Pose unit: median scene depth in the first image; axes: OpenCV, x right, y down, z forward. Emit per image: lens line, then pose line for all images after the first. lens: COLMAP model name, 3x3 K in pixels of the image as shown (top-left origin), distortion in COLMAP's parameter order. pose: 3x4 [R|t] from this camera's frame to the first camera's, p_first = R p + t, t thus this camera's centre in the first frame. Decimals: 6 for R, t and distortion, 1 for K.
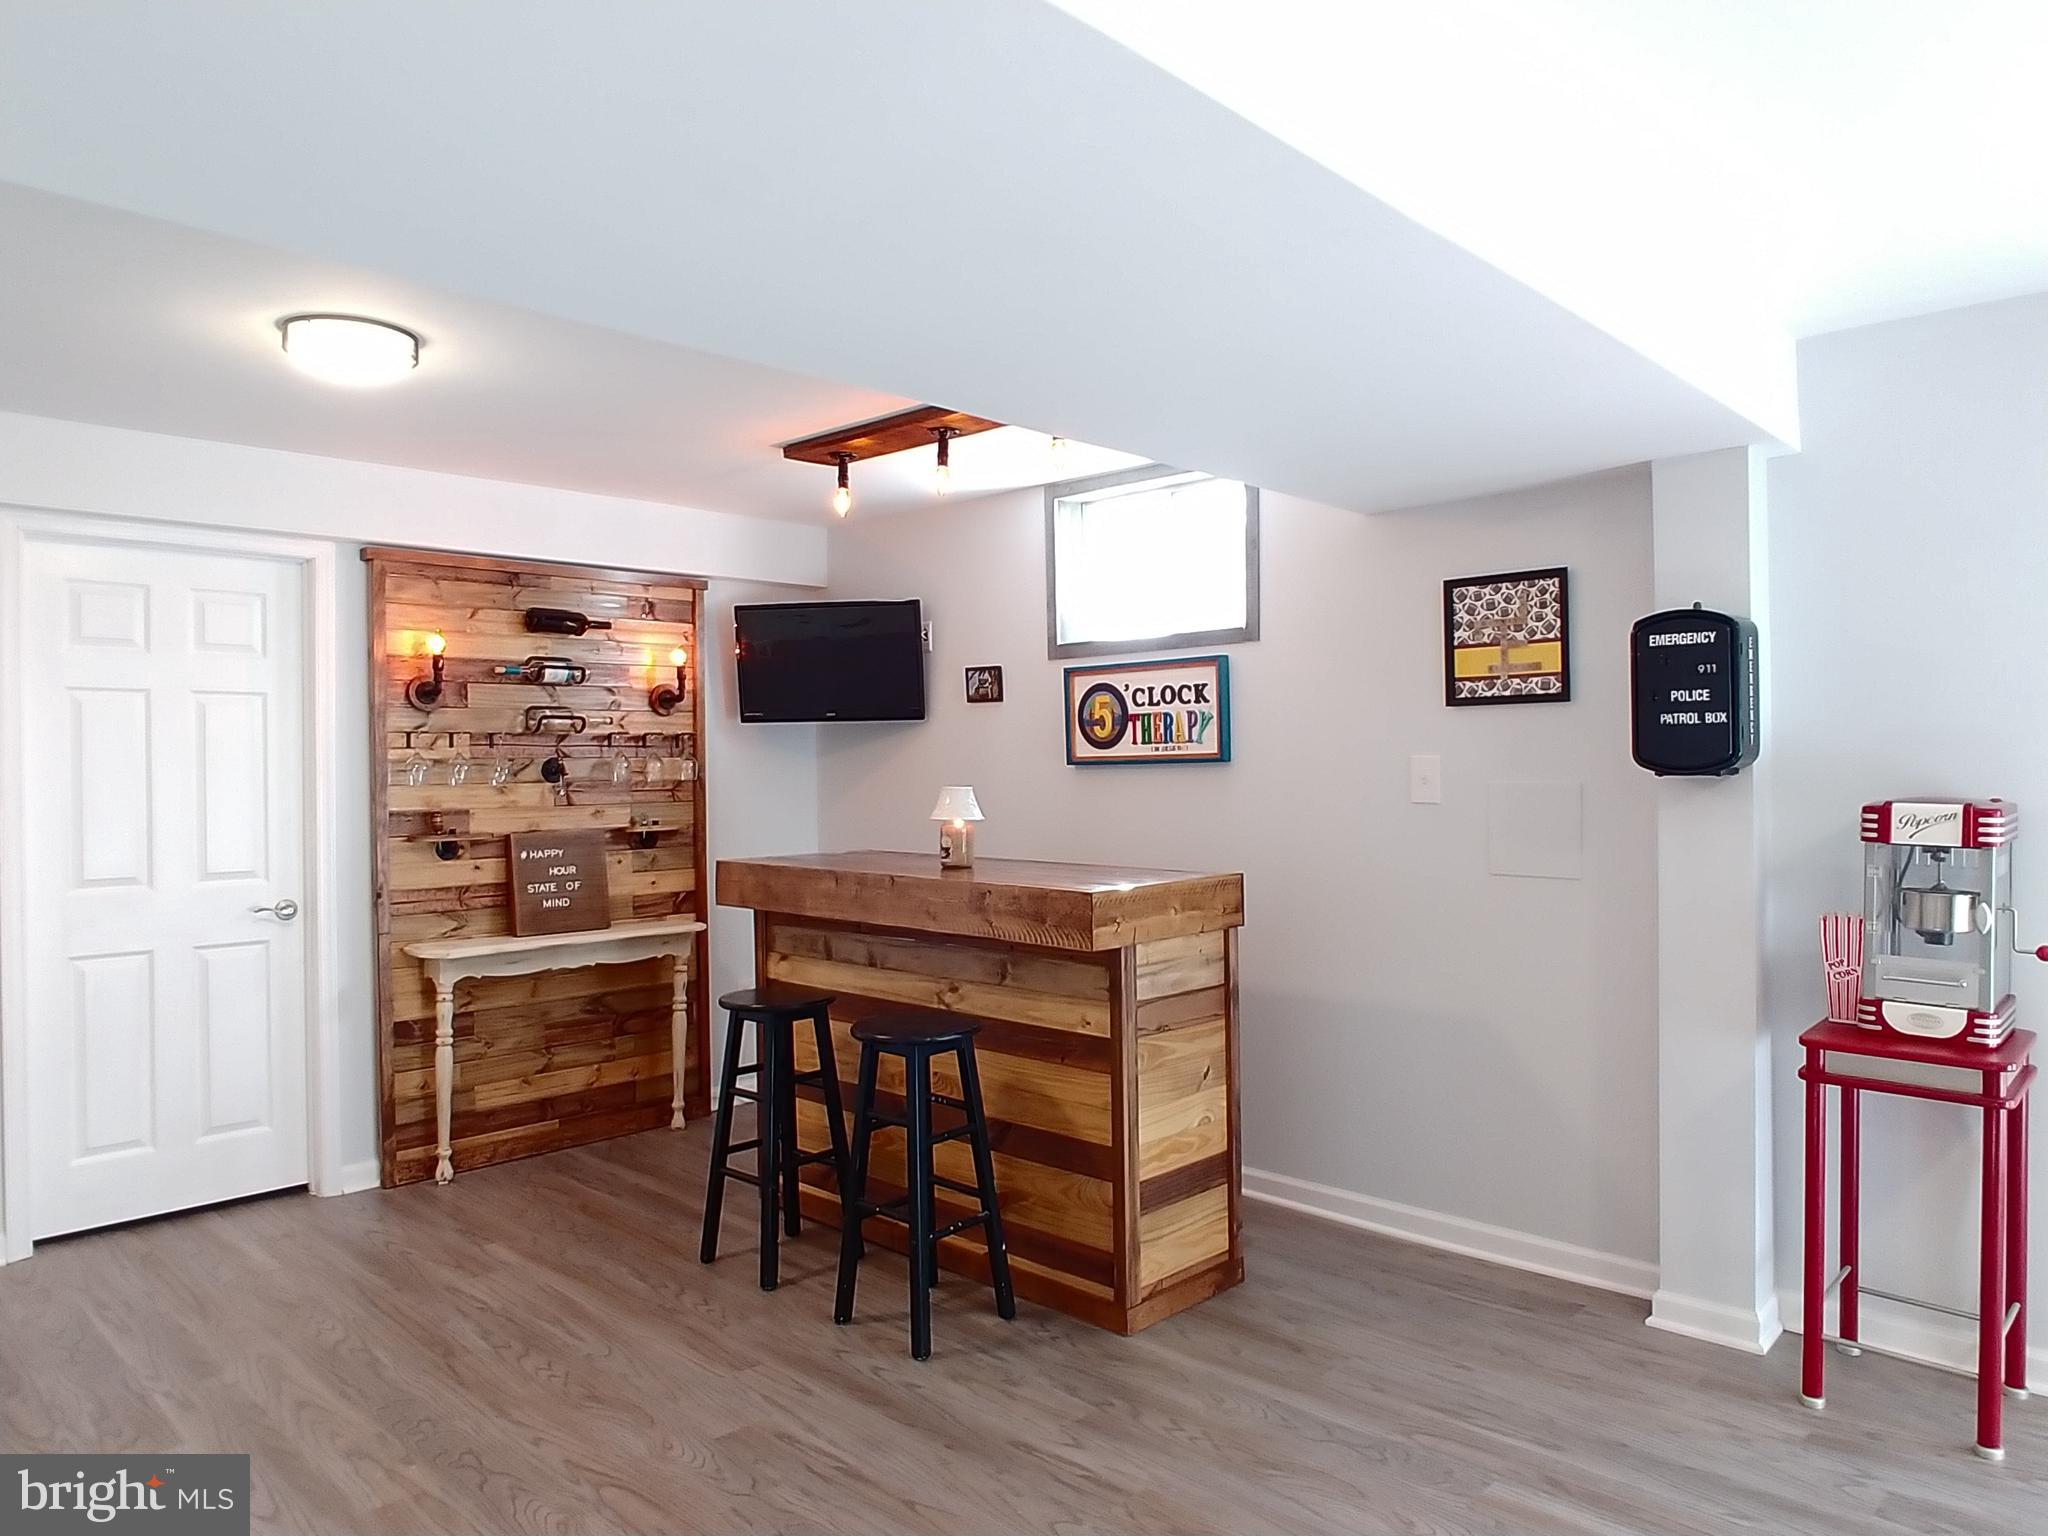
lens RADIAL K [[1381.1, 0, 1024.0], [0, 1381.1, 768.0], [0, 0, 1]] dist [-0.036974, 0.000670]
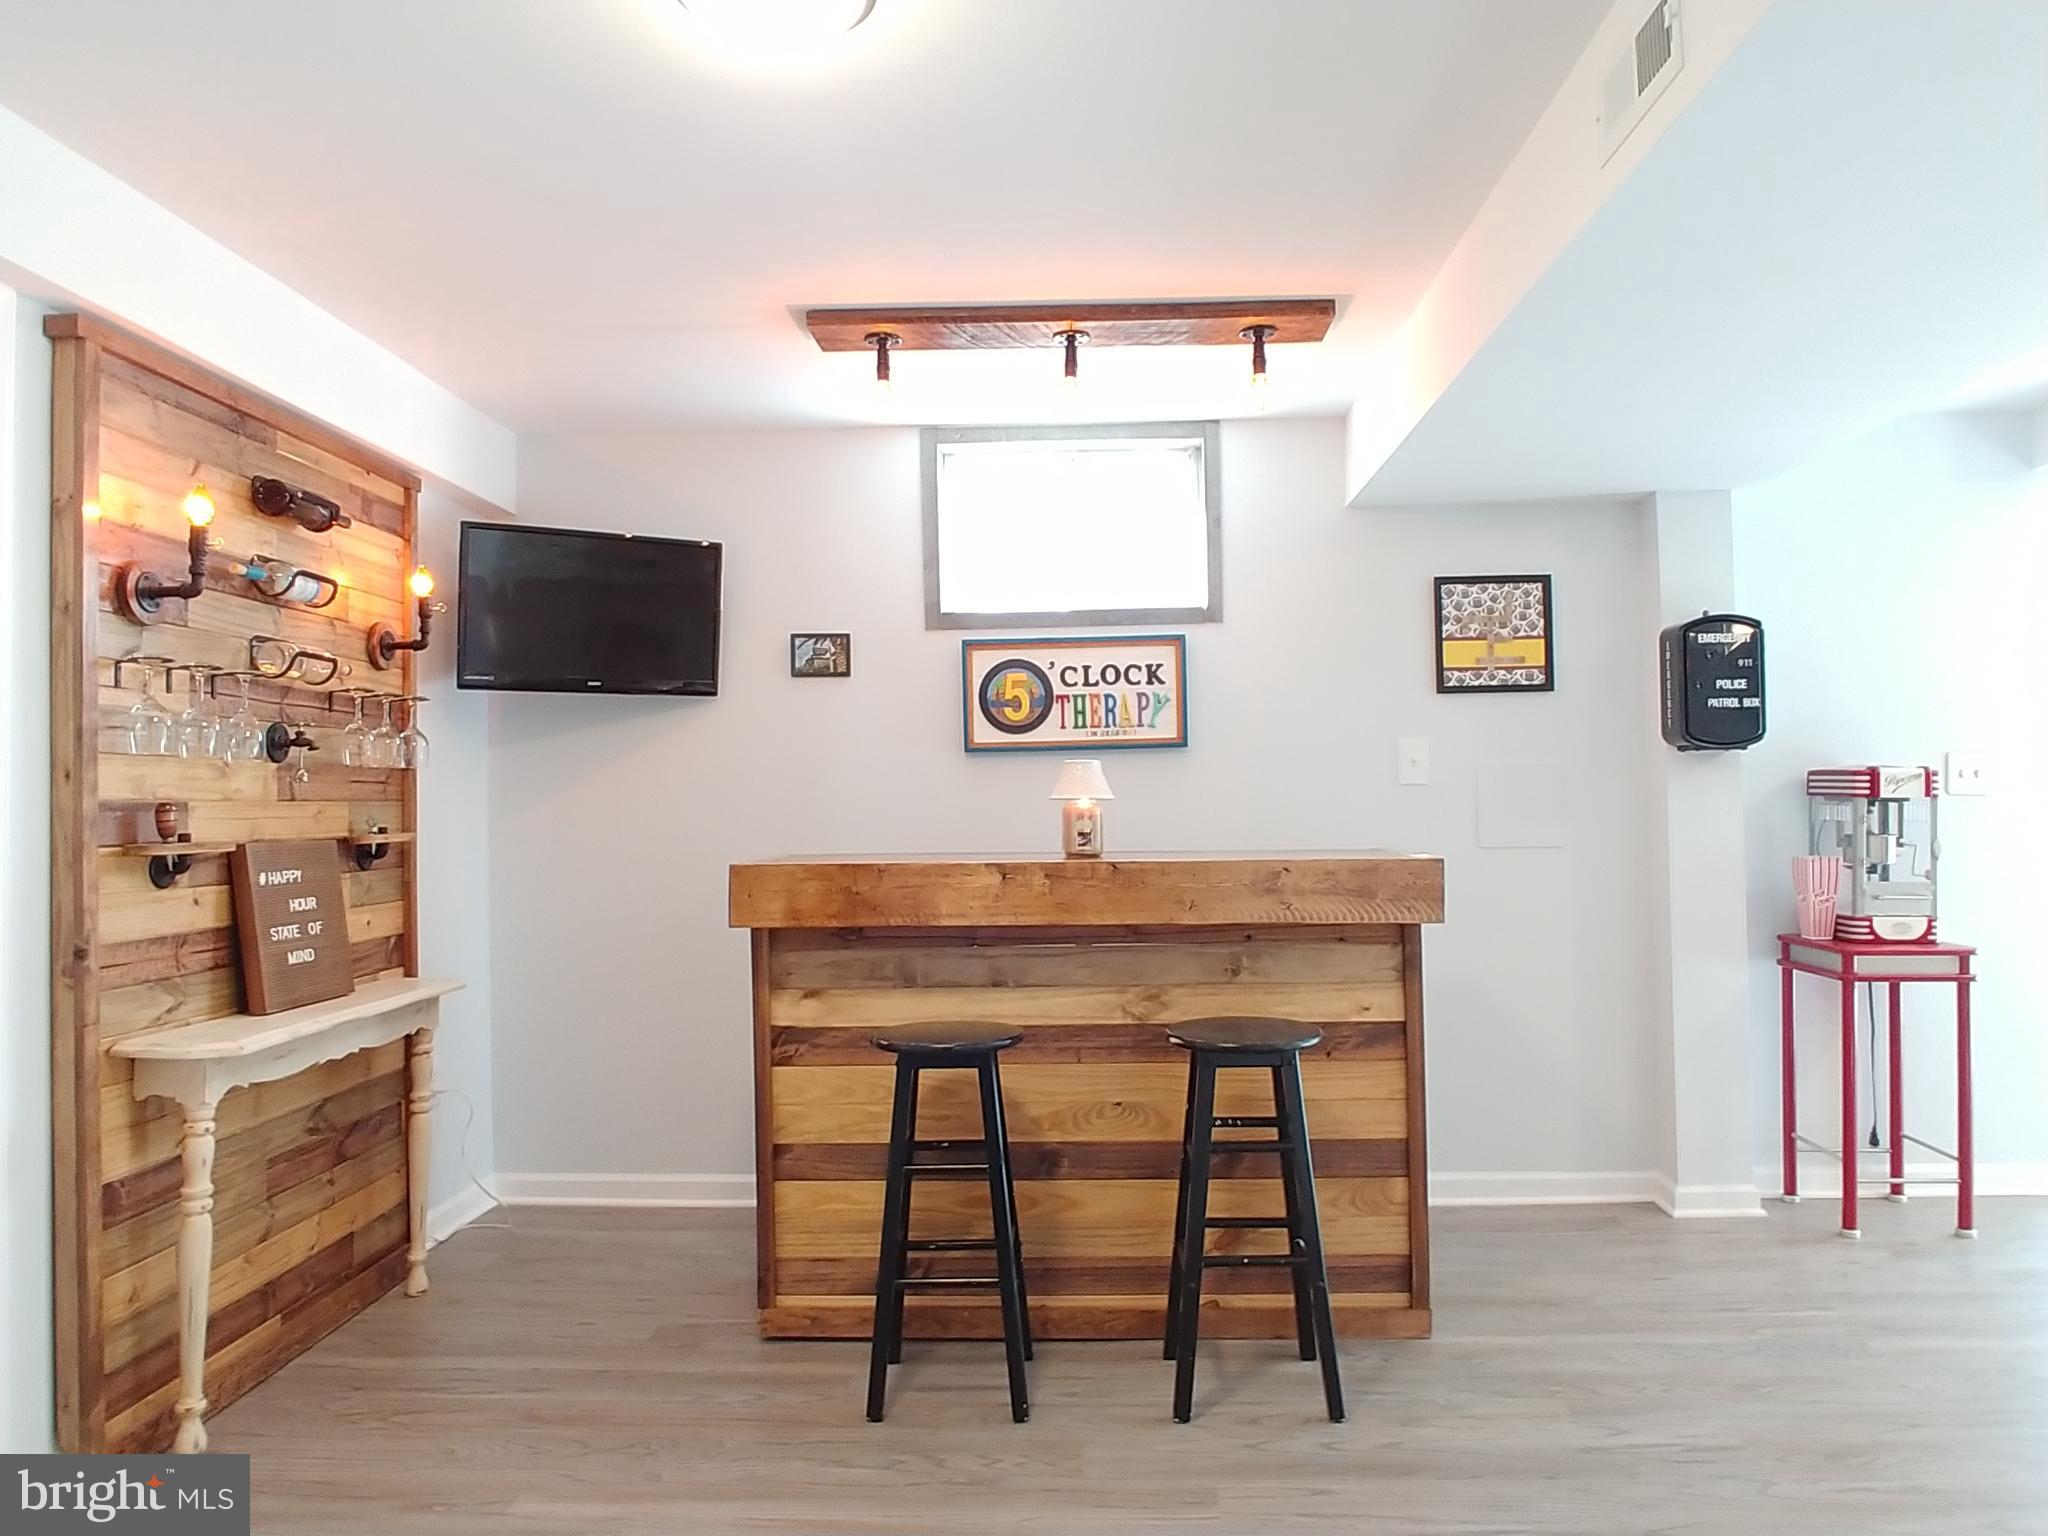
lens RADIAL K [[1413.4, 0, 1051.2], [0, 1413.4, 770.8], [0, 0, 1]] dist [-0.031592, 0.000066]
pose [[0.737982, 0.015986, 0.674631, -0.591994], [0.009251, 0.999386, -0.033801, 0.044977], [-0.674757, 0.031185, 0.737381, 0.353384]]
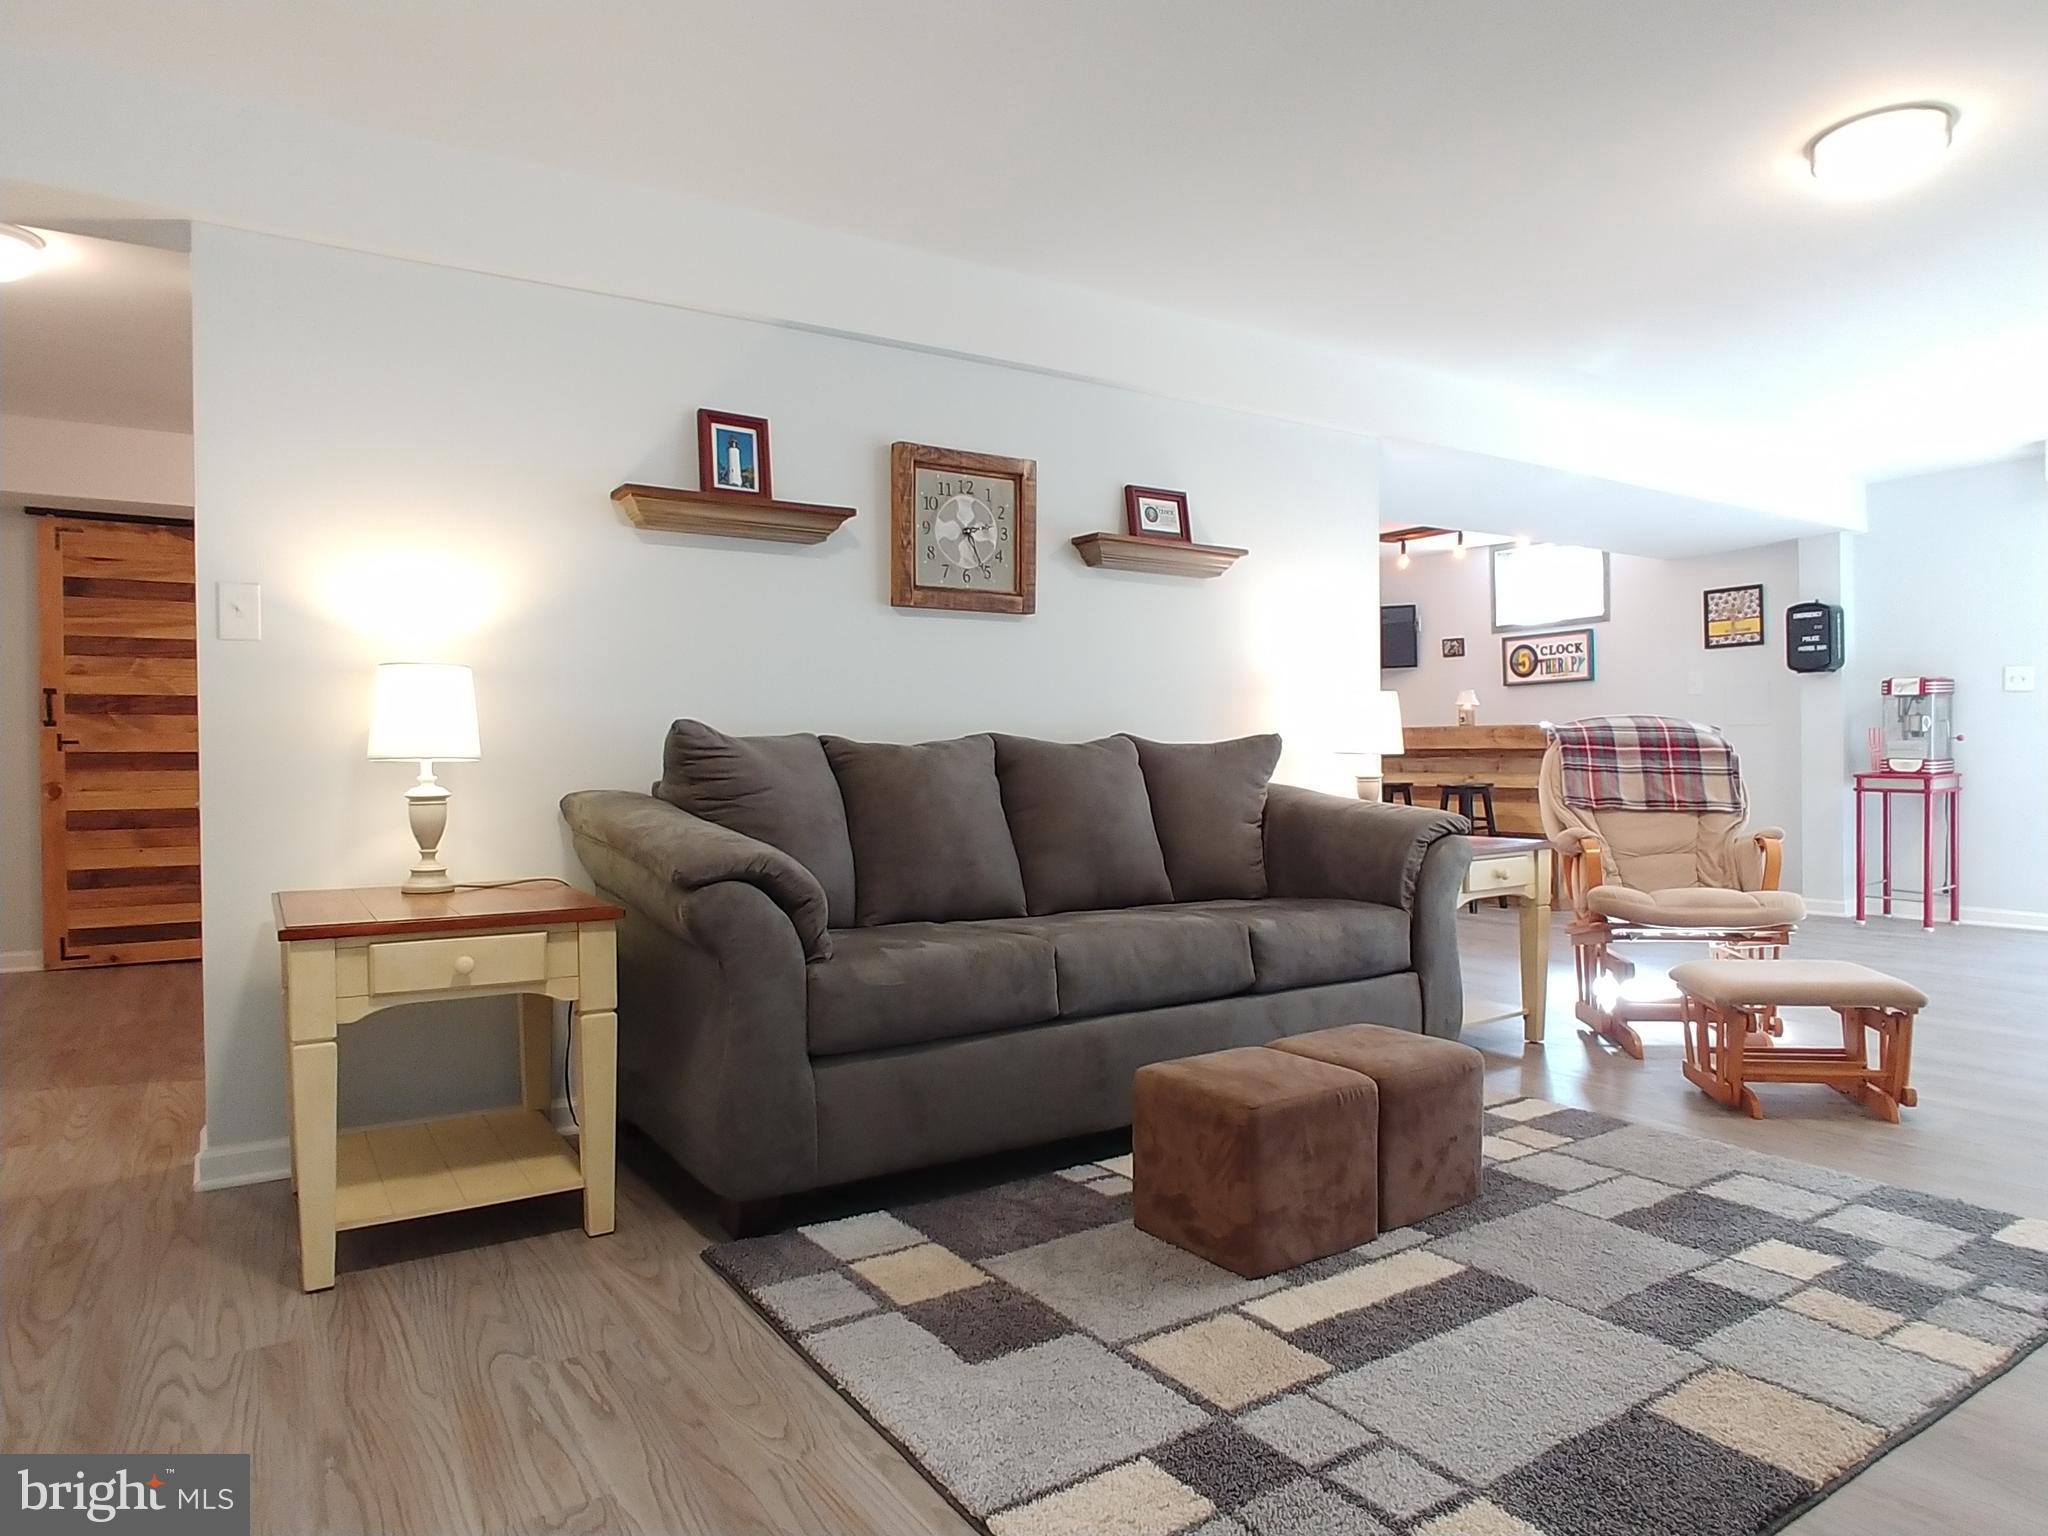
lens RADIAL K [[1266.5, 0, 1024.0], [0, 1266.5, 768.0], [0, 0, 1]] dist [-0.038488, 0.001106]
pose [[0.974433, -0.001748, -0.224672, -0.264855], [0.004474, 0.999922, 0.011624, 0.102920], [0.224635, -0.012332, 0.974365, -1.043469]]
